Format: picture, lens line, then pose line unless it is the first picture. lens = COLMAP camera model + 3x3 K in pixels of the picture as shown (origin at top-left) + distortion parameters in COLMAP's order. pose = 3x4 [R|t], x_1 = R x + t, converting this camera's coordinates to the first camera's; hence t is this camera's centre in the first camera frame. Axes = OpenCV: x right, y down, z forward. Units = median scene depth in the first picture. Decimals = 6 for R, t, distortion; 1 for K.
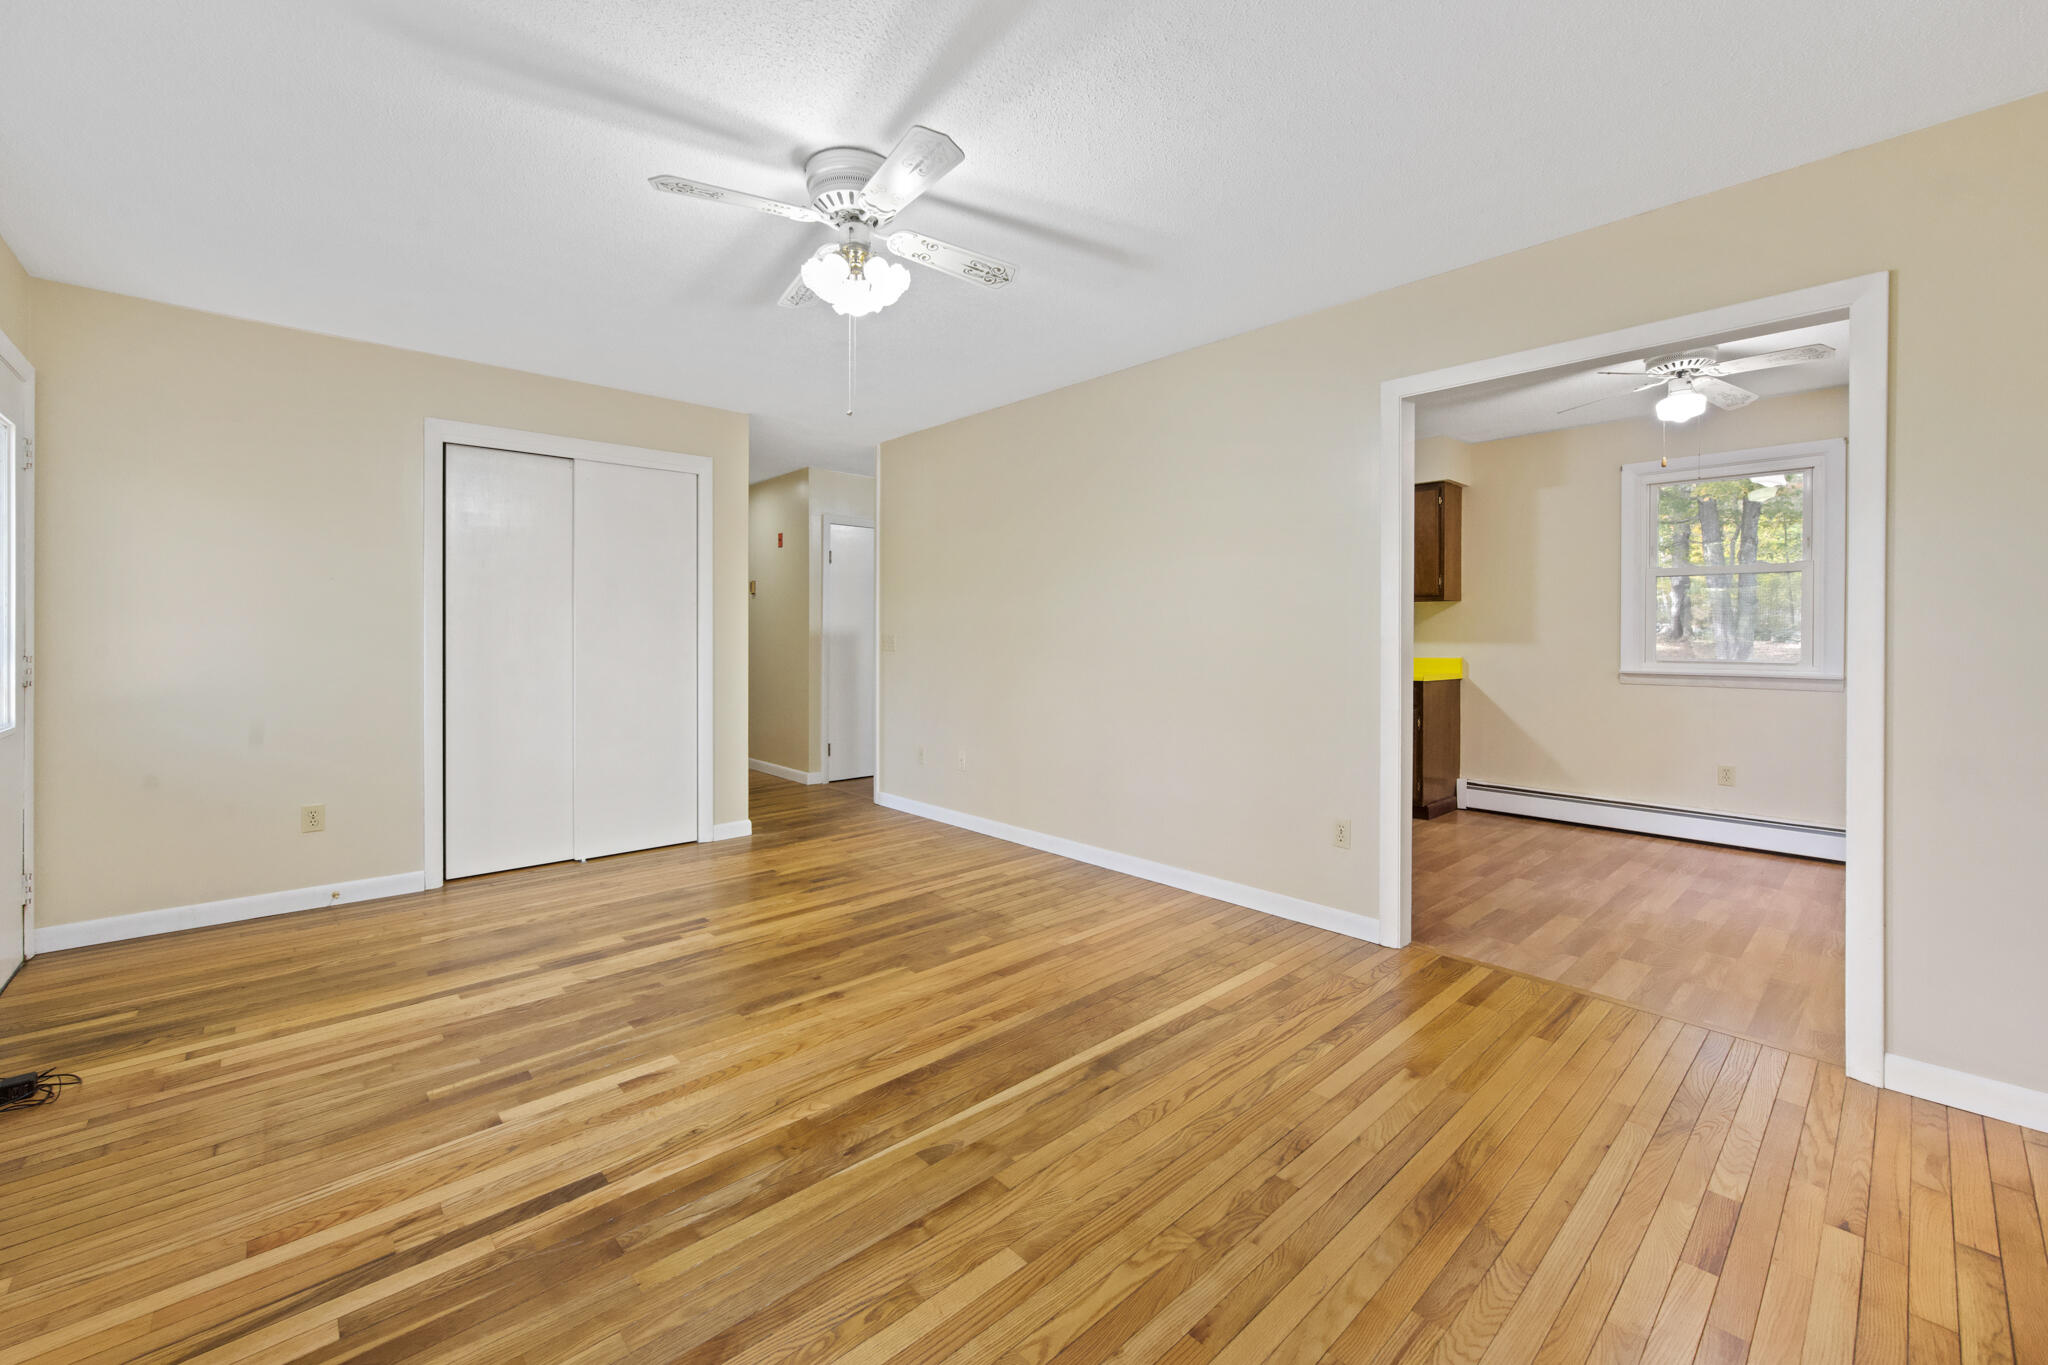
lens RADIAL K [[827.9, 0, 1024.5], [0, 827.9, 635.9], [0, 0, 1]] dist [-0.001776, -0.000199]
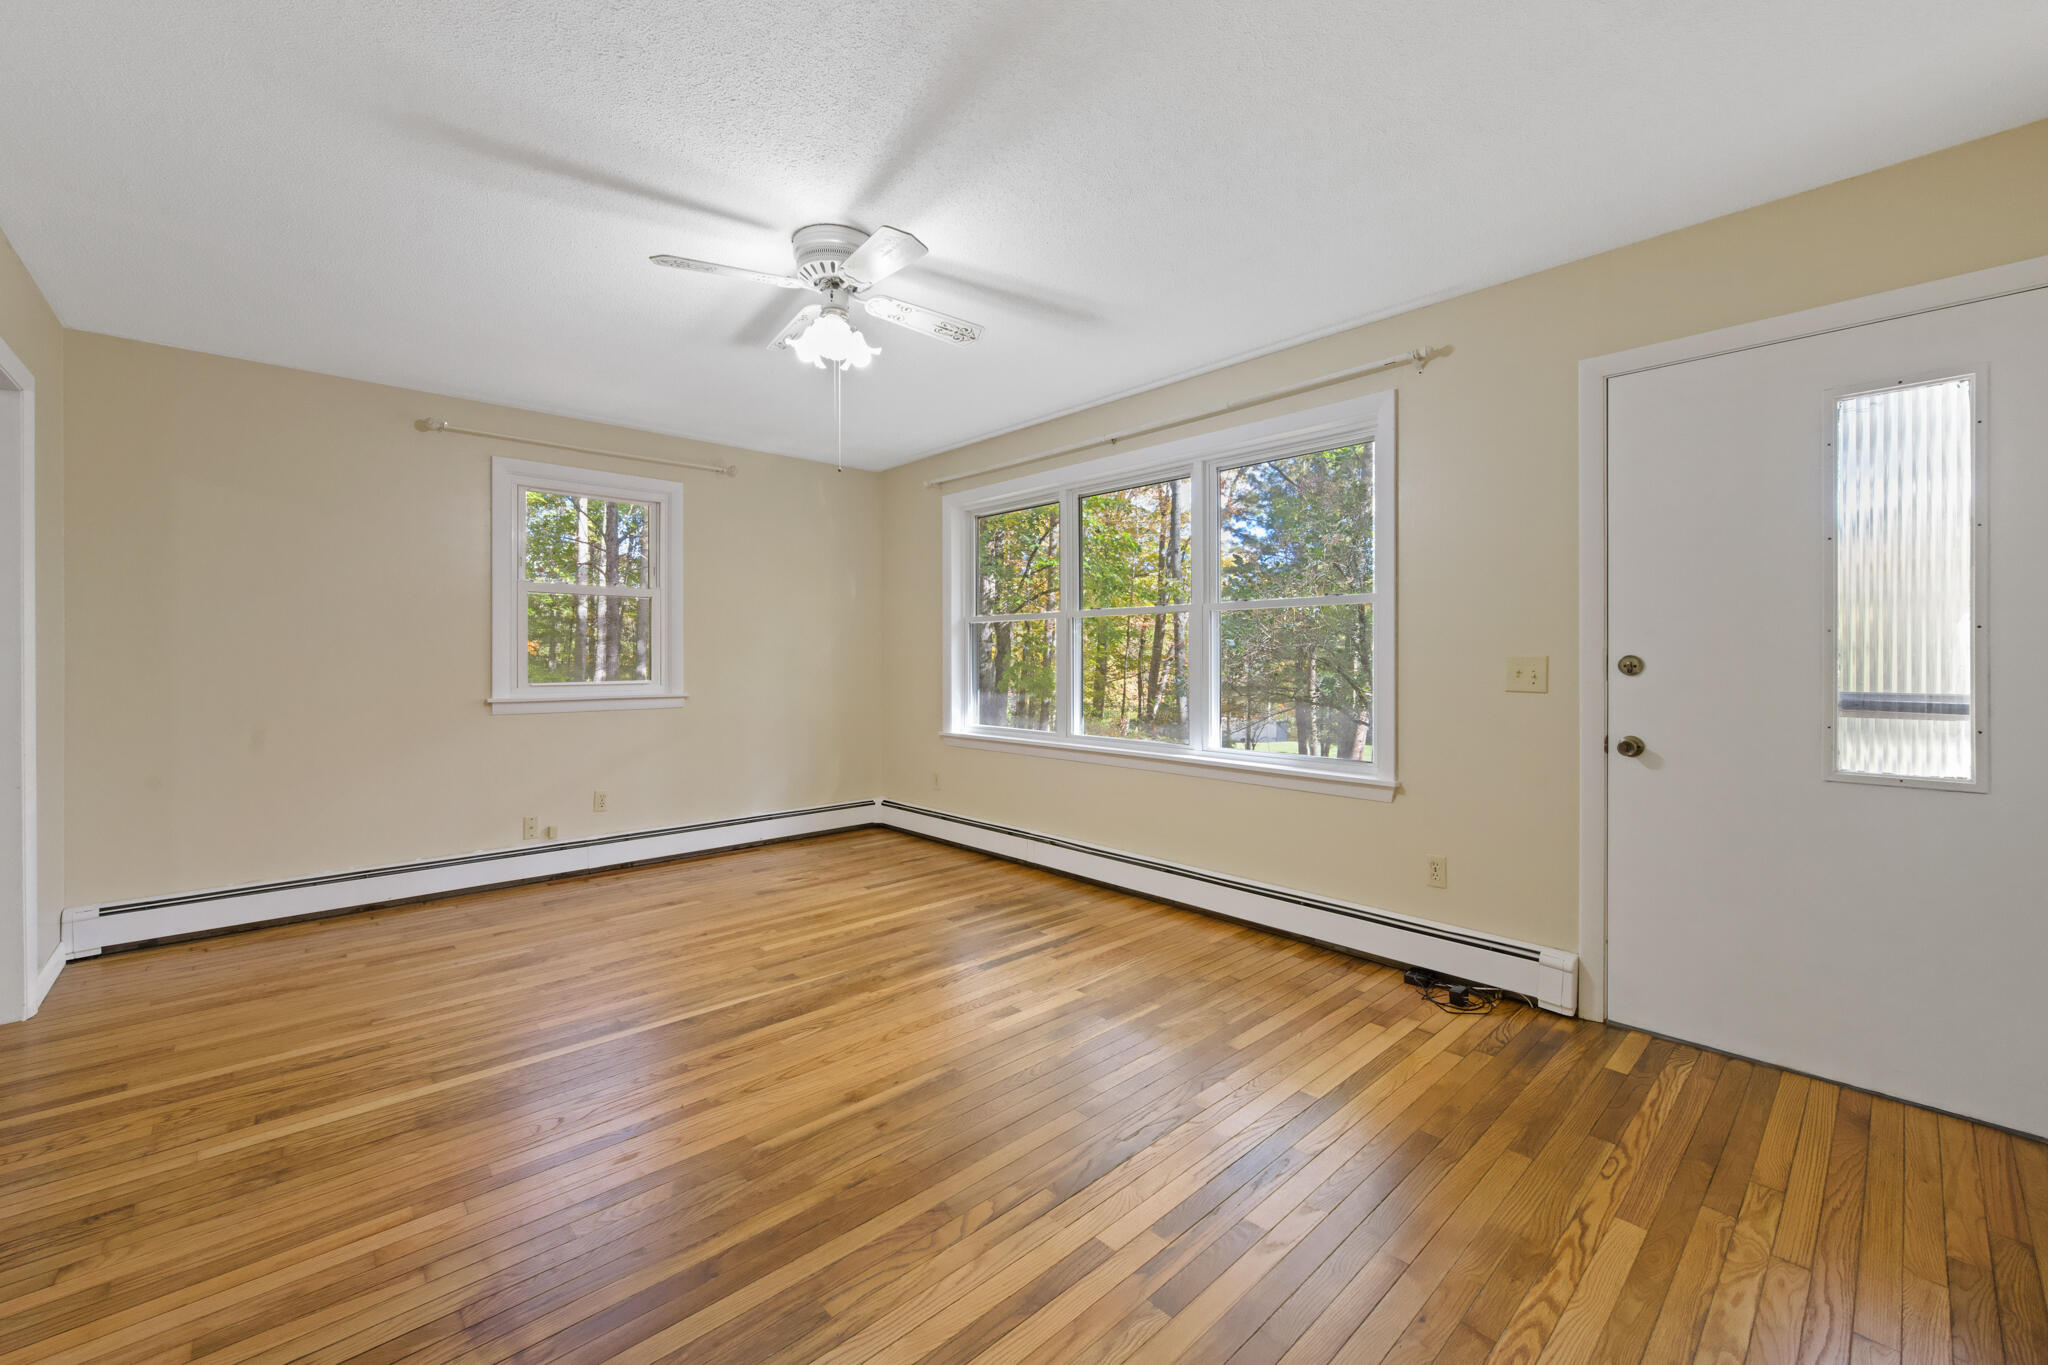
lens RADIAL K [[827.9, 0, 1024.5], [0, 827.9, 635.9], [0, 0, 1]] dist [-0.001776, -0.000199]
pose [[-0.999991, 0.000250, -0.004126, -0.451121], [0.000352, 0.999696, -0.024652, -0.005492], [0.004119, -0.024653, -0.999688, 2.104347]]
